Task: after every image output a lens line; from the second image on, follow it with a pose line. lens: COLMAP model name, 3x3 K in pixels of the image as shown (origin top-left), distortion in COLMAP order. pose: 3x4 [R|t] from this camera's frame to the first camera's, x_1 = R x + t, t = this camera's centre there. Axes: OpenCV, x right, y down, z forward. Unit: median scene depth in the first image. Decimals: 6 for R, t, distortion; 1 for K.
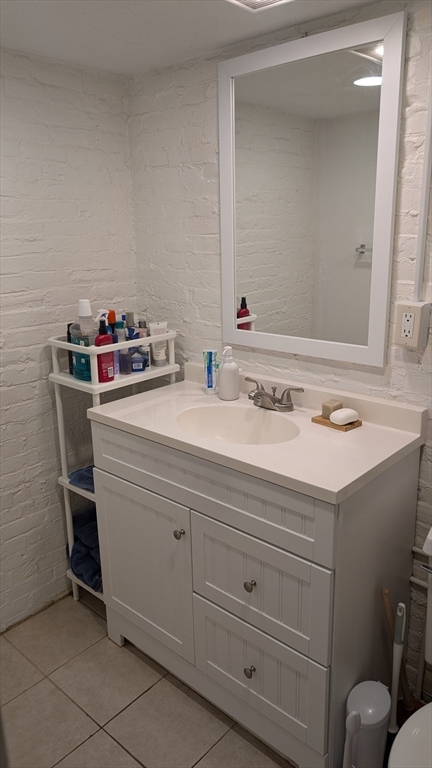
lens RADIAL K [[570.1, 0, 217.5], [0, 570.1, 376.4], [0, 0, 1]] dist [0.018158, -0.013563]
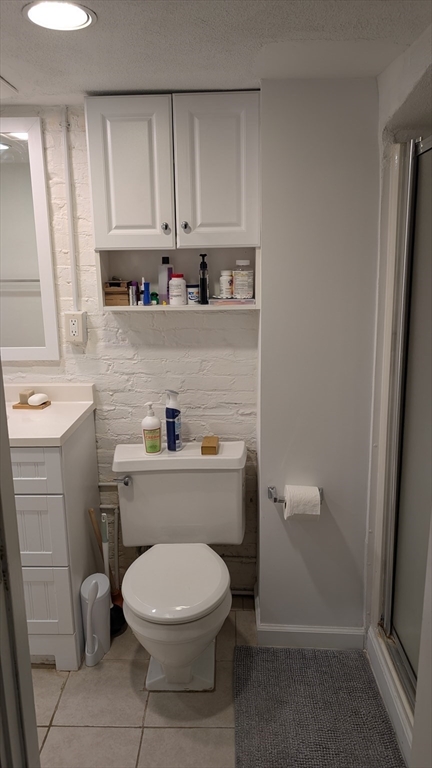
lens RADIAL K [[570.1, 0, 213.9], [0, 570.1, 384.2], [0, 0, 1]] dist [0.018158, -0.013563]
pose [[0.774694, -0.142493, 0.616071, -0.284932], [0.166729, 0.985832, 0.018358, 0.079516], [-0.609959, 0.088495, 0.787476, -0.324930]]
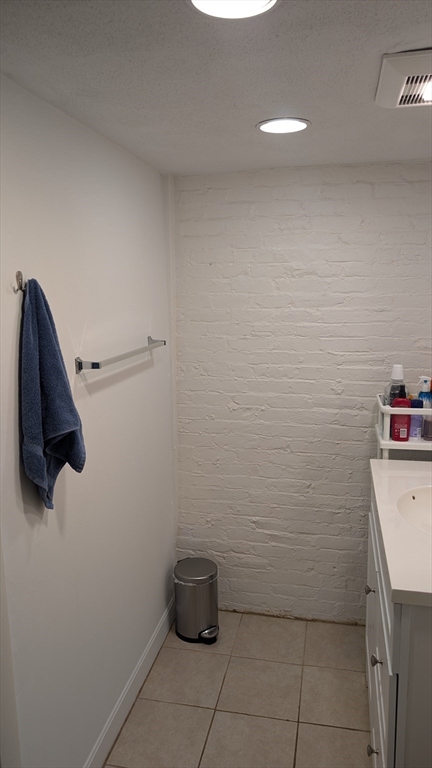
lens RADIAL K [[570.1, 0, 210.8], [0, 570.1, 371.5], [0, 0, 1]] dist [0.018158, -0.013563]
pose [[0.476570, 0.139195, -0.868047, 0.629490], [-0.213290, 0.976193, 0.039438, -0.096590], [0.852871, 0.166351, 0.494913, 0.144643]]
